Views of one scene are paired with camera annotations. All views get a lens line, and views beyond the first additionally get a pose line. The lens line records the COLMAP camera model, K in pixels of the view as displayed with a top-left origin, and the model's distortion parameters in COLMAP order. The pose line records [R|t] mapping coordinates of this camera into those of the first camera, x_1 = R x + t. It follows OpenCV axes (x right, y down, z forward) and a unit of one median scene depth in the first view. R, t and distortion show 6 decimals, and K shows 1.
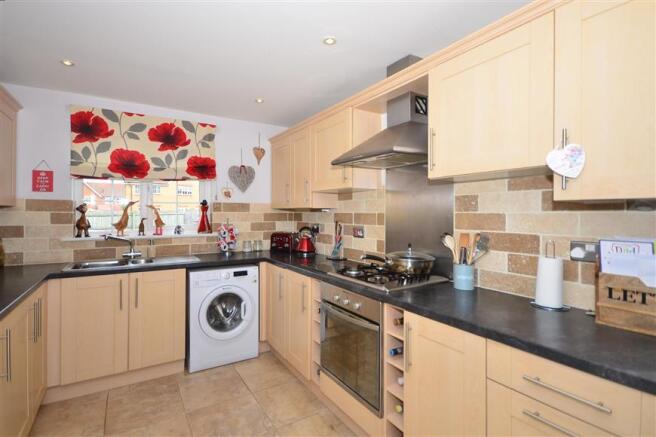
lens RADIAL K [[324.2, 0, 326.2], [0, 324.2, 216.9], [0, 0, 1]] dist [0.015095, 0.000808]
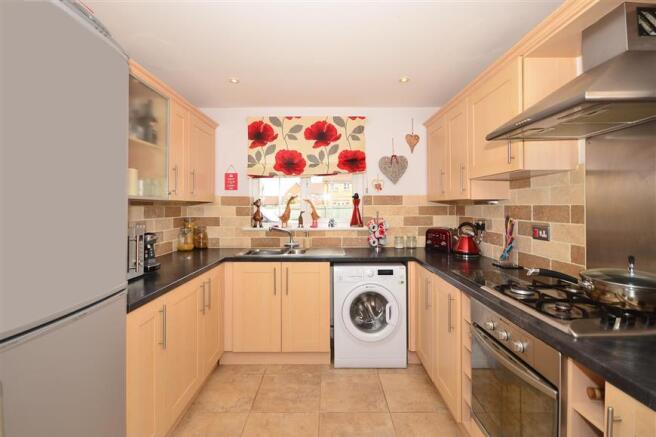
lens RADIAL K [[310.1, 0, 329.9], [0, 310.1, 205.0], [0, 0, 1]] dist [-0.002485, -0.002379]
pose [[0.846554, -0.007969, -0.532244, 0.075591], [-0.000065, 0.999886, -0.015074, -0.002504], [0.532303, 0.012795, 0.846457, 0.187367]]
